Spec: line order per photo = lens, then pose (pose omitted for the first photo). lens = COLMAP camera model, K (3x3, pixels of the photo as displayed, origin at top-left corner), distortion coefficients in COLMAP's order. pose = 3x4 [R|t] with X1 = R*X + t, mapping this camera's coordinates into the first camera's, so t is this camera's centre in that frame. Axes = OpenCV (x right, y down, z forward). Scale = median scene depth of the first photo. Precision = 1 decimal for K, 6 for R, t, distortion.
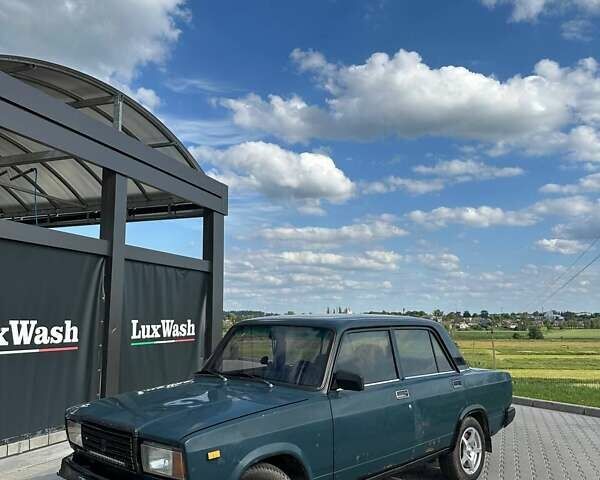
lens RADIAL K [[560.4, 0, 299.3], [0, 560.4, 233.3], [0, 0, 1]] dist [0.158023, -0.291620]
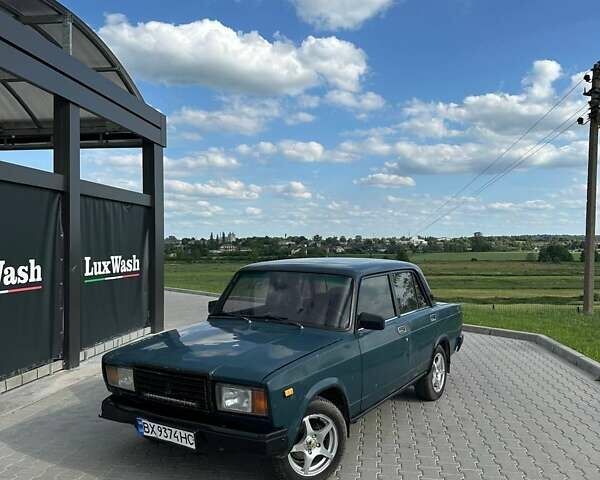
lens RADIAL K [[560.9, 0, 305.2], [0, 560.9, 234.4], [0, 0, 1]] dist [0.157029, -0.297124]
pose [[0.975864, 0.007442, 0.218253, -0.148178], [-0.036738, 0.990770, 0.130481, -0.027664], [-0.215268, -0.135350, 0.967130, -0.019428]]
